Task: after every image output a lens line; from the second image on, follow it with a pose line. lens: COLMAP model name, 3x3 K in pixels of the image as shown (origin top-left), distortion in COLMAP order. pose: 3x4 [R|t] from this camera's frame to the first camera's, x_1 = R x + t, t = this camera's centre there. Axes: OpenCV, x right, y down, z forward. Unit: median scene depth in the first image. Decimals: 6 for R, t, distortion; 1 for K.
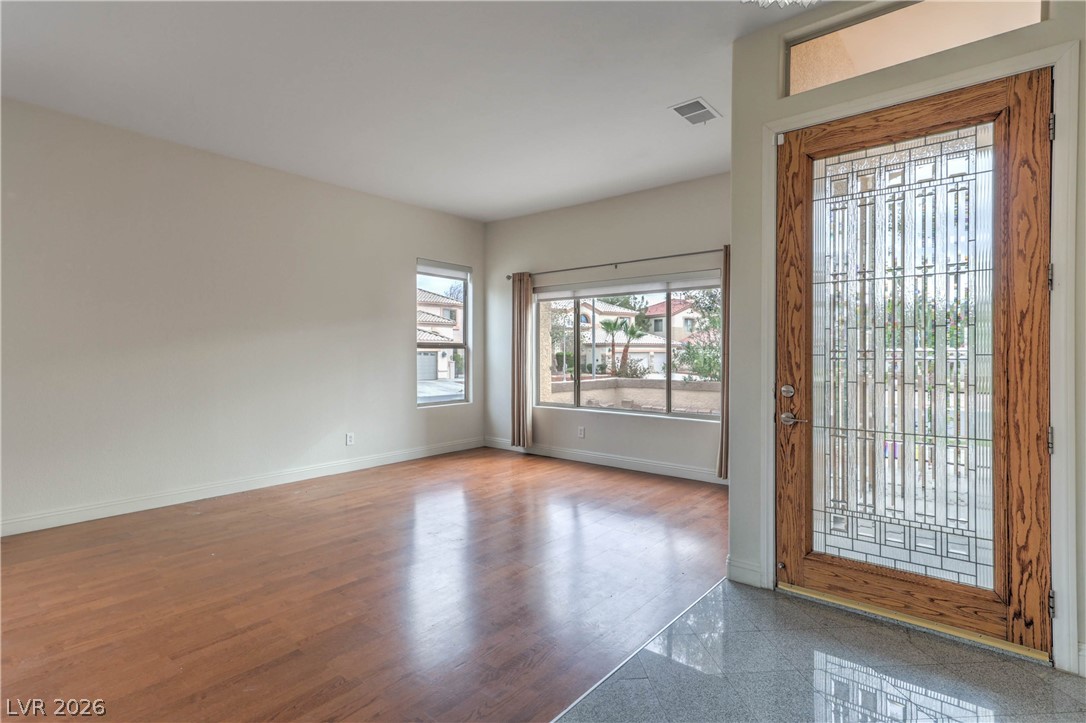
lens RADIAL K [[535.8, 0, 543.3], [0, 535.8, 353.6], [0, 0, 1]] dist [0.003183, 0.001731]
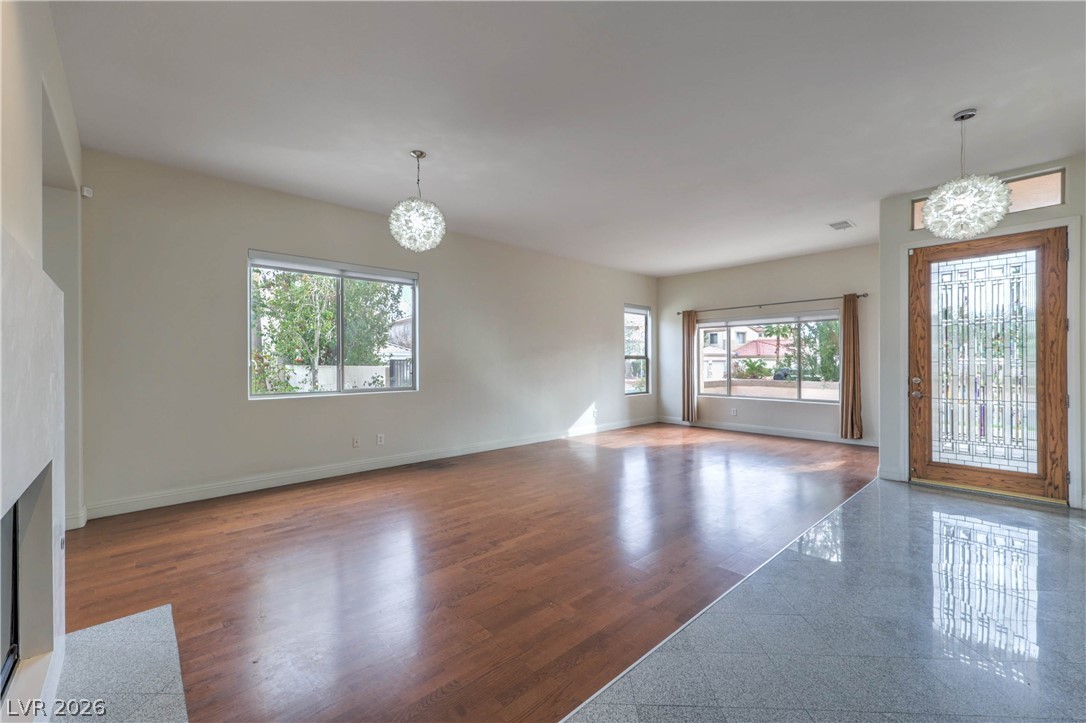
lens RADIAL K [[435.1, 0, 543.0], [0, 435.1, 361.5], [0, 0, 1]] dist [-0.001418, -0.000267]
pose [[0.988190, -0.003992, -0.153185, -0.653400], [0.003630, 0.999990, -0.002640, -0.000163], [0.153194, 0.002053, 0.988194, -0.784808]]
